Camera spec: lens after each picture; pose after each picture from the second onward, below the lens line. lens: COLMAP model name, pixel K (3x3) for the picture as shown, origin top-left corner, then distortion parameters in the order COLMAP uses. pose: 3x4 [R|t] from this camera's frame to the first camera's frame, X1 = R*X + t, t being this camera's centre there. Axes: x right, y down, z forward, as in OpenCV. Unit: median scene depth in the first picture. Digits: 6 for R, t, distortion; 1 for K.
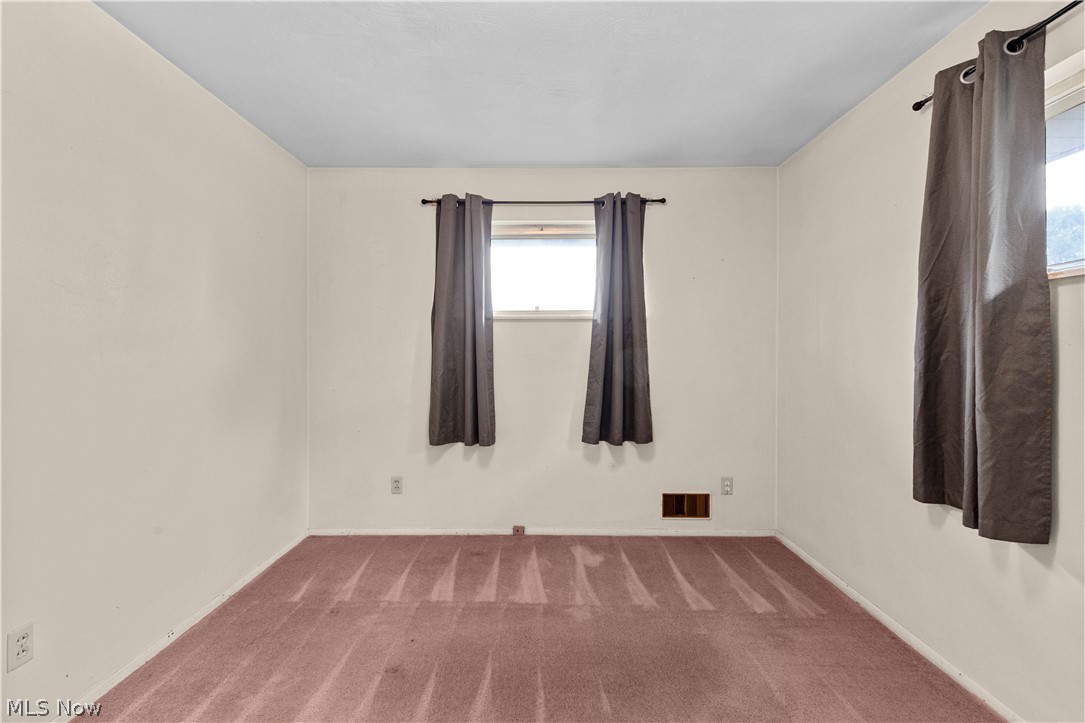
lens RADIAL K [[470.0, 0, 543.1], [0, 470.0, 357.9], [0, 0, 1]] dist [0.005015, -0.001098]
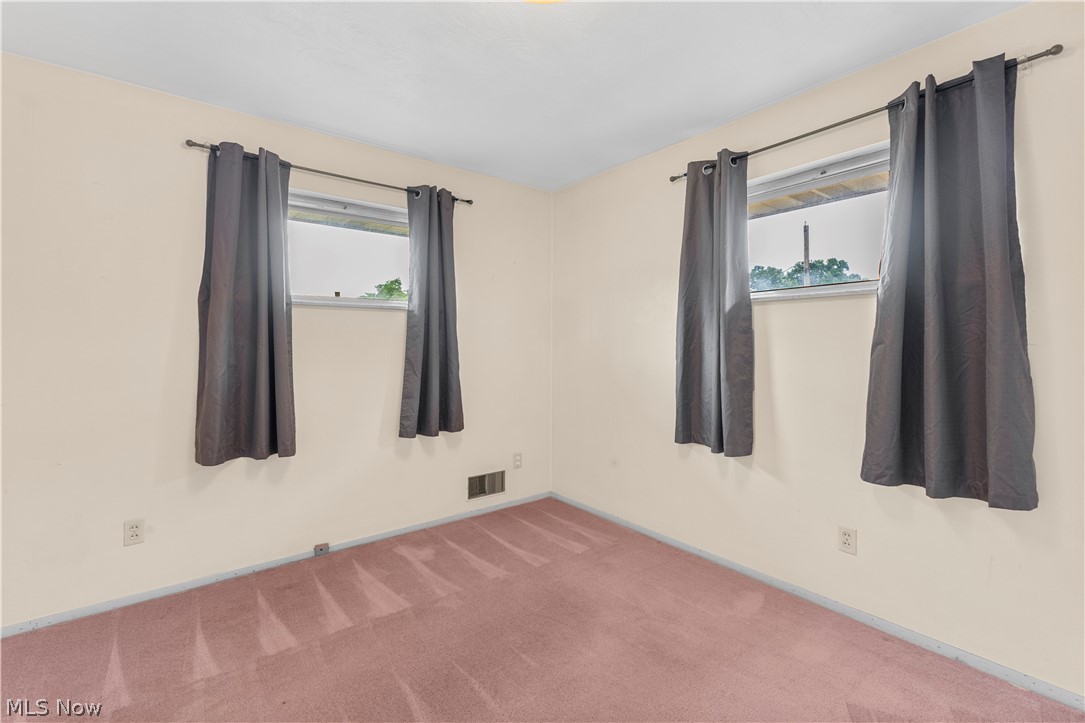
lens RADIAL K [[470.0, 0, 557.9], [0, 470.0, 346.0], [0, 0, 1]] dist [0.005015, -0.001098]
pose [[0.778449, -0.003596, 0.627697, -0.312861], [0.008239, 0.999956, -0.004490, -0.000796], [-0.627653, 0.008667, 0.778445, 0.056238]]
